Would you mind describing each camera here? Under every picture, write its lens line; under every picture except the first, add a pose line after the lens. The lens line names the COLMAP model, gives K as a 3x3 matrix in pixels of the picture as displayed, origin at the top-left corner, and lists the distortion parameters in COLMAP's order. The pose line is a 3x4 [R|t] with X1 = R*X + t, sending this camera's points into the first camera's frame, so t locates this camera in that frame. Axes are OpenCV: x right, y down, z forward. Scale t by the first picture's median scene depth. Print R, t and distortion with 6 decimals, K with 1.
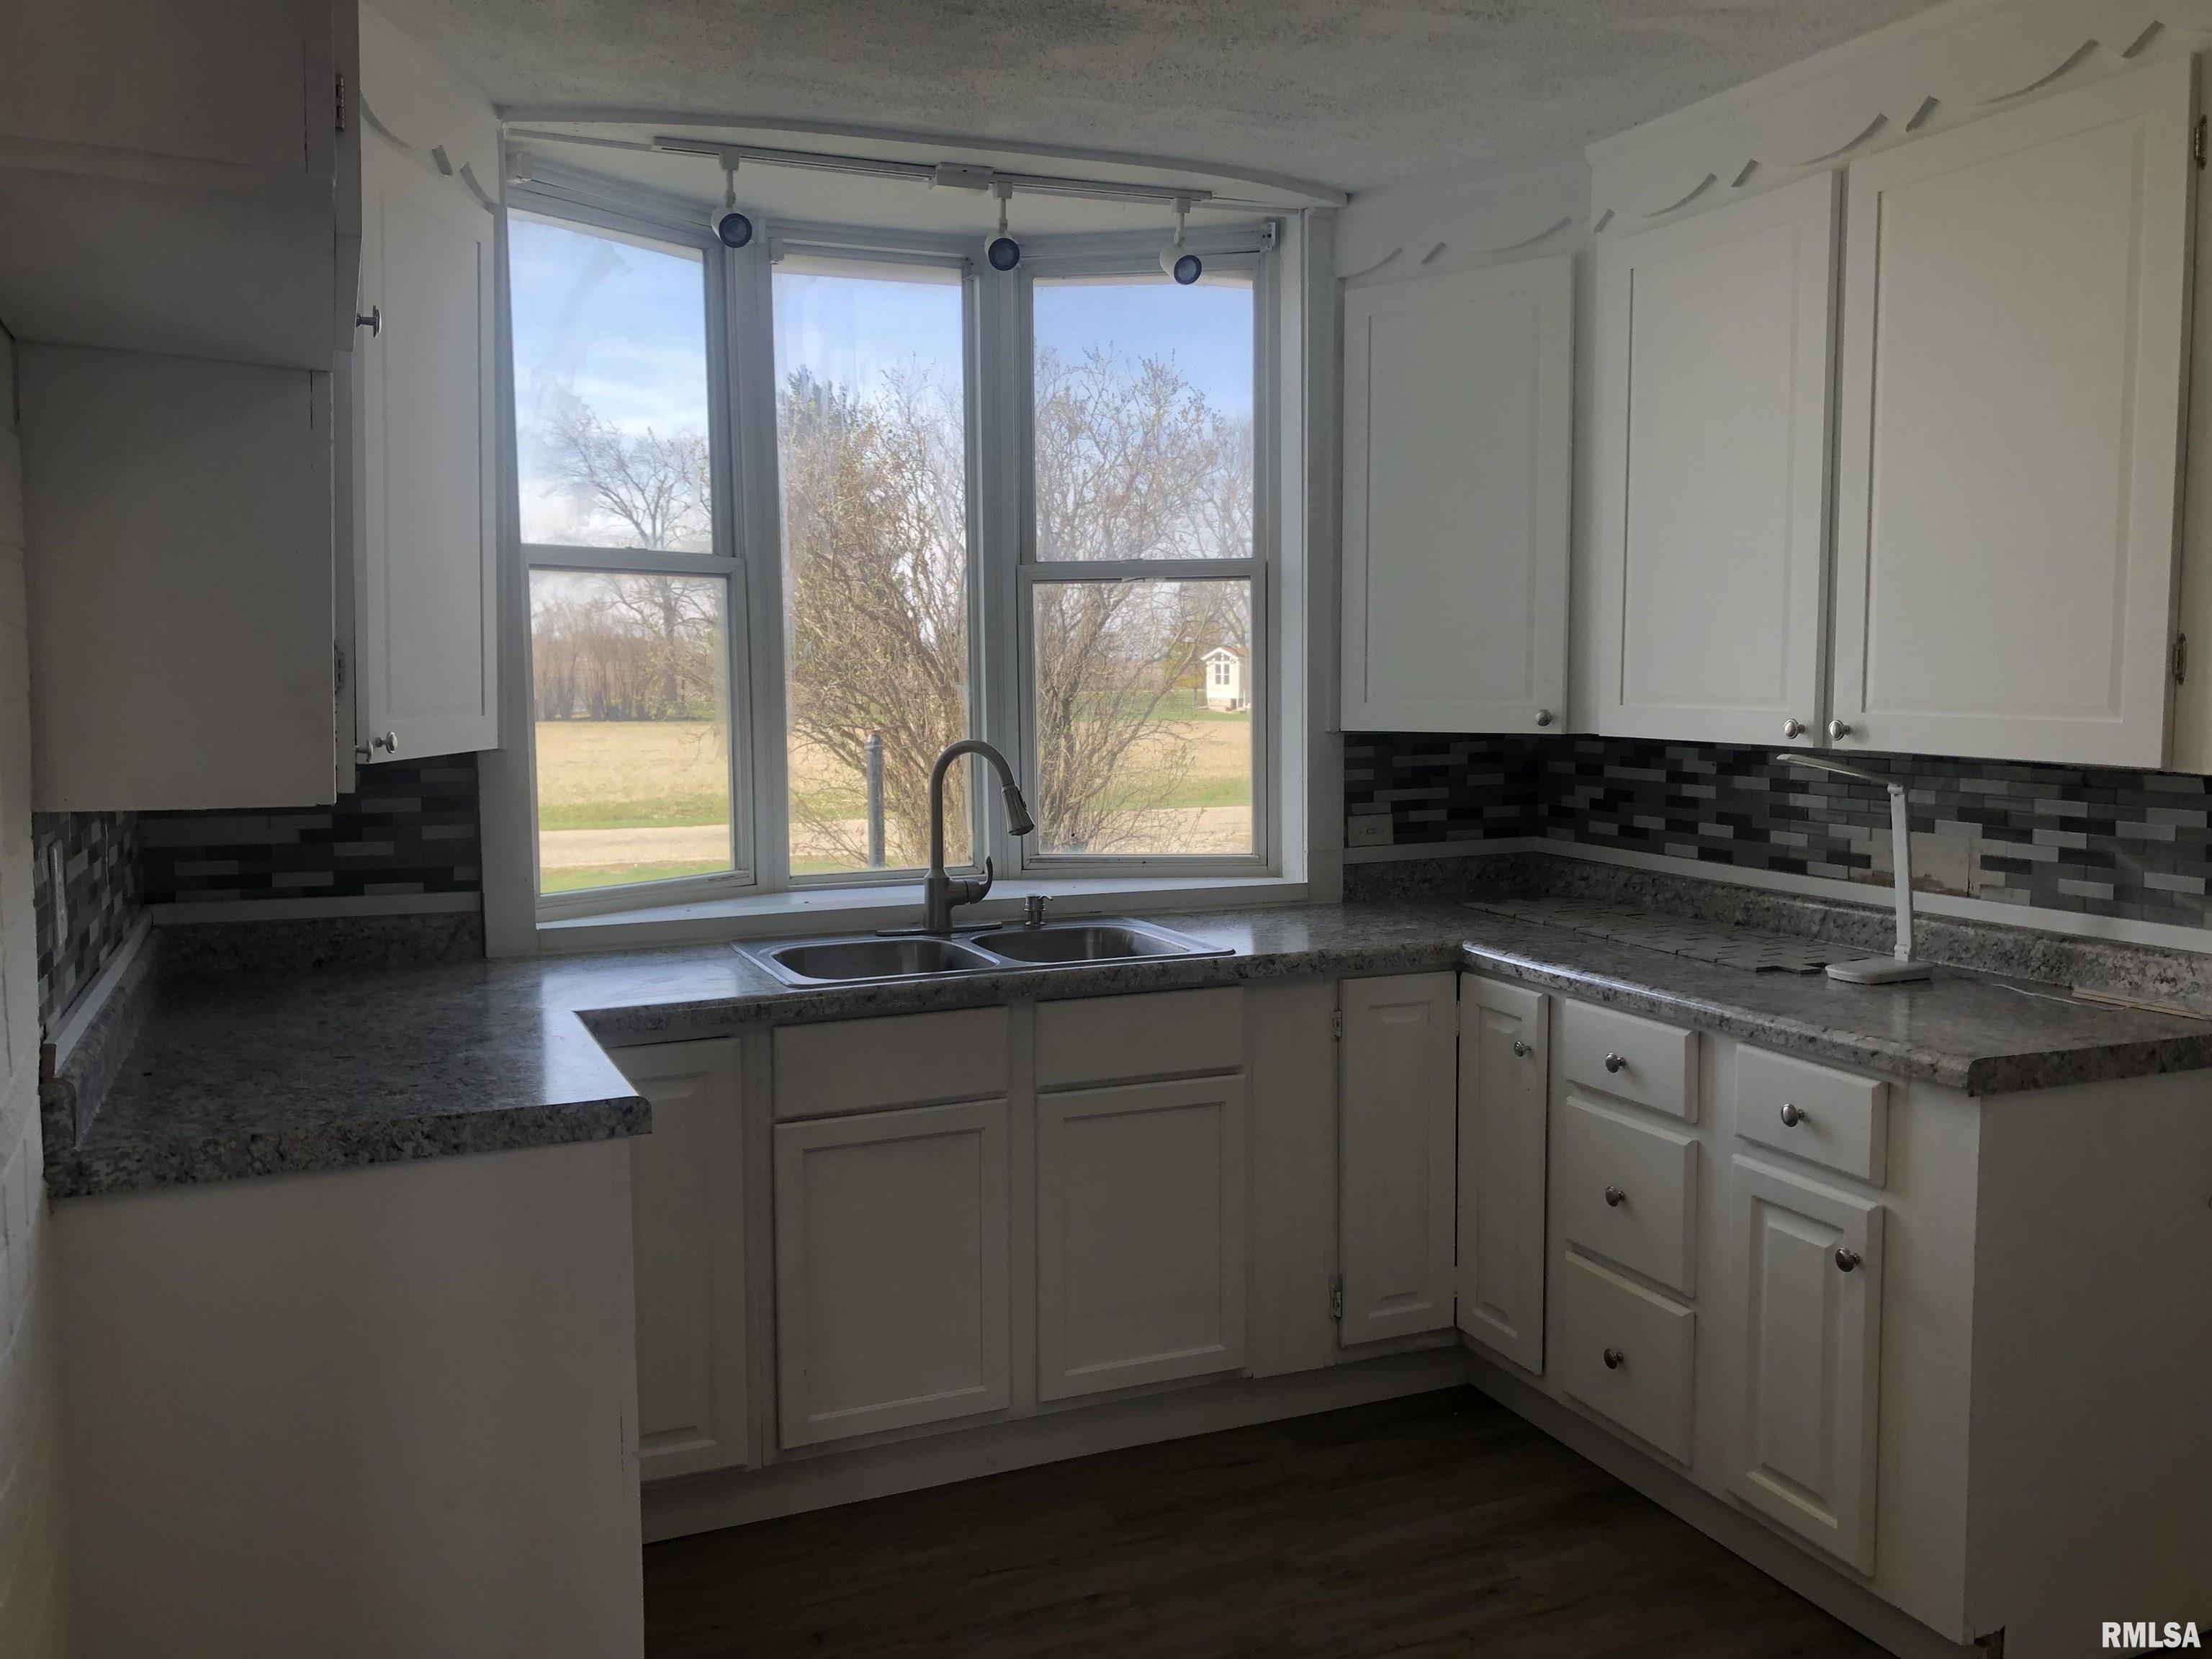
lens RADIAL K [[1798.0, 0, 1109.3], [0, 1798.0, 830.7], [0, 0, 1]] dist [0.015246, -0.020782]
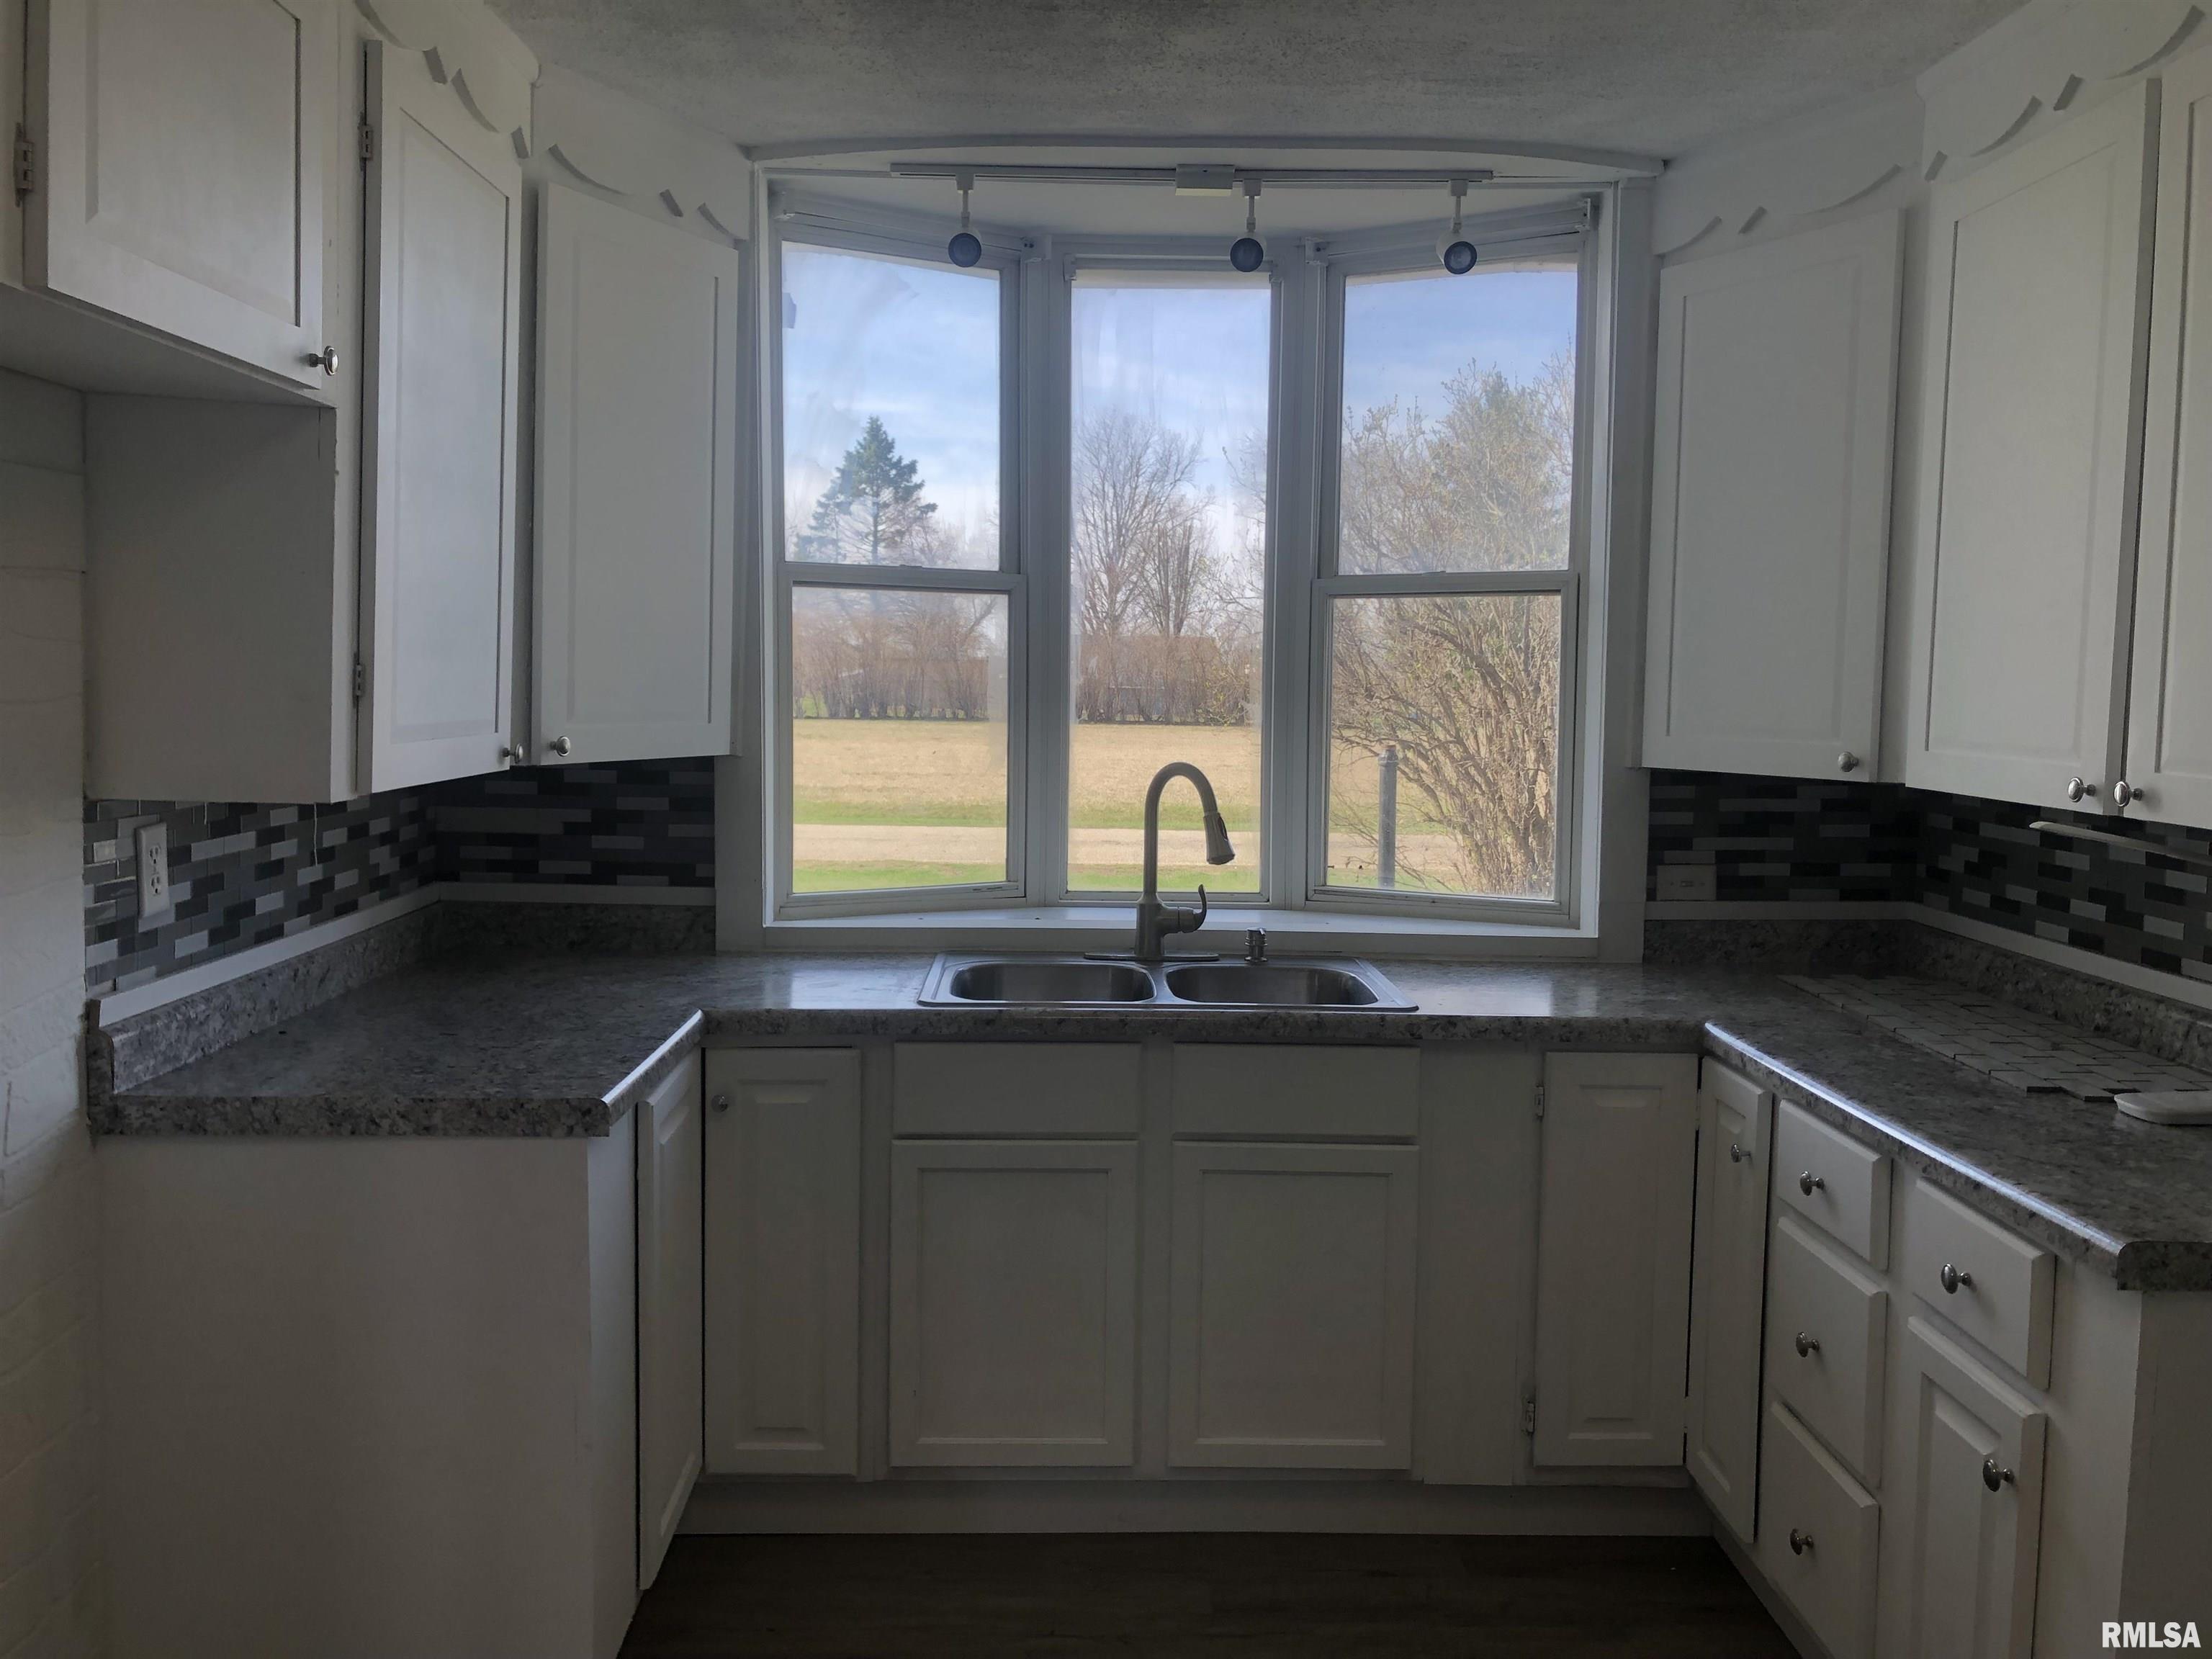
lens RADIAL K [[1798.0, 0, 1106.4], [0, 1798.0, 820.5], [0, 0, 1]] dist [0.015246, -0.020782]
pose [[0.926798, 0.050182, -0.372193, 0.253456], [-0.054163, 0.998532, -0.000242, -0.017981], [0.371634, 0.020383, 0.928155, 0.099291]]
